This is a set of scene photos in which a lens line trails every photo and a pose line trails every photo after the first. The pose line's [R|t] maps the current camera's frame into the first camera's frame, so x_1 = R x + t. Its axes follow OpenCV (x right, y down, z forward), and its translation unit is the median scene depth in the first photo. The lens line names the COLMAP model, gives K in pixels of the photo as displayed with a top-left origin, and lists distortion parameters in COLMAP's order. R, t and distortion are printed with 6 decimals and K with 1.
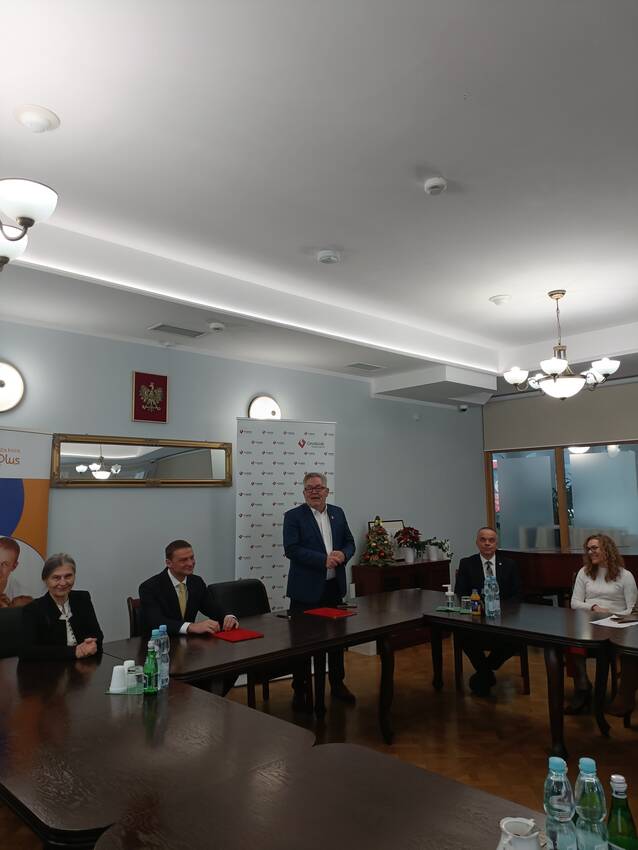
lens RADIAL K [[626.8, 0, 320.5], [0, 626.8, 428.7], [0, 0, 1]] dist [0.061585, -0.002357]
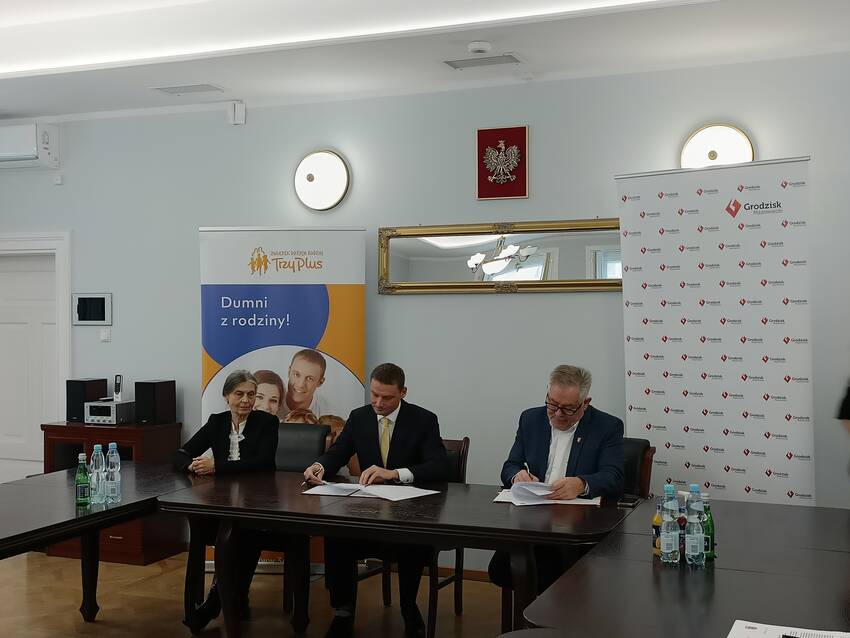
lens RADIAL K [[1050.8, 0, 425.0], [0, 1050.8, 319.0], [0, 0, 1]] dist [0.044203, 0.032897]
pose [[0.400466, 0.022313, -0.916040, 0.757437], [0.098167, 0.992905, 0.067101, 0.034520], [0.911038, -0.116796, 0.395435, 0.450569]]
